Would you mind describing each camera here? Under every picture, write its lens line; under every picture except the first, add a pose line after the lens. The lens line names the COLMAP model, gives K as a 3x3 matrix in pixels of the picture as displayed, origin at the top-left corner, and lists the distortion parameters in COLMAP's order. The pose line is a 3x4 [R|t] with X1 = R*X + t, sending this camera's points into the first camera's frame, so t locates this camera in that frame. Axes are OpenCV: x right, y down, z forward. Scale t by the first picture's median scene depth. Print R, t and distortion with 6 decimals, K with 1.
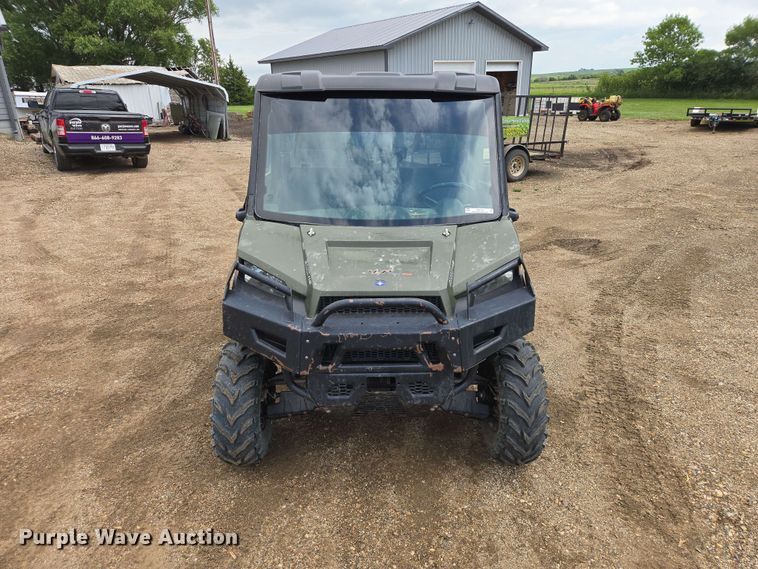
lens RADIAL K [[506.4, 0, 381.1], [0, 506.4, 284.5], [0, 0, 1]] dist [0.065010, -0.055259]
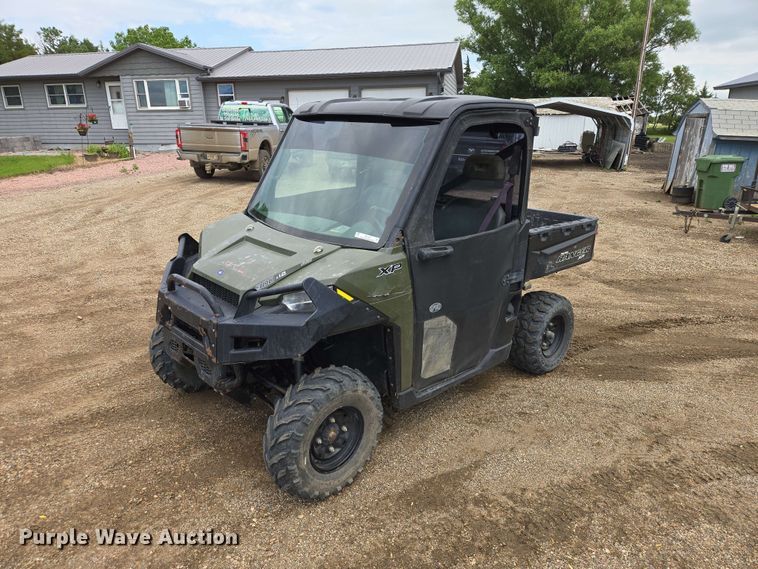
lens RADIAL K [[506.4, 0, 373.9], [0, 506.4, 285.0], [0, 0, 1]] dist [0.065010, -0.055259]
pose [[0.668223, 0.238943, -0.704546, 0.102385], [-0.274282, 0.959433, 0.065246, -0.014209], [0.691555, 0.149645, 0.706653, 0.039192]]
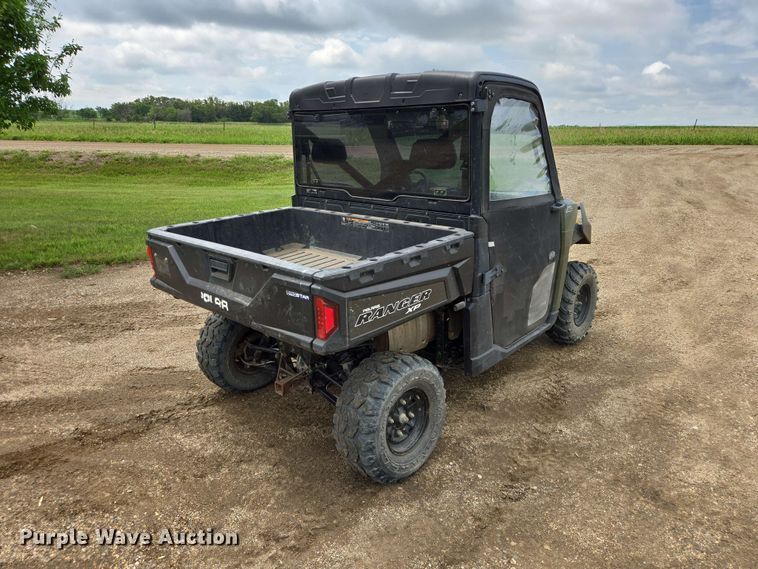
lens RADIAL K [[506.4, 0, 376.1], [0, 506.4, 289.1], [0, 0, 1]] dist [0.065010, -0.055259]
pose [[-0.715480, -0.203648, 0.668293, -0.094370], [0.246098, 0.821794, 0.513898, -0.081663], [-0.653853, 0.532149, -0.537860, 0.240241]]
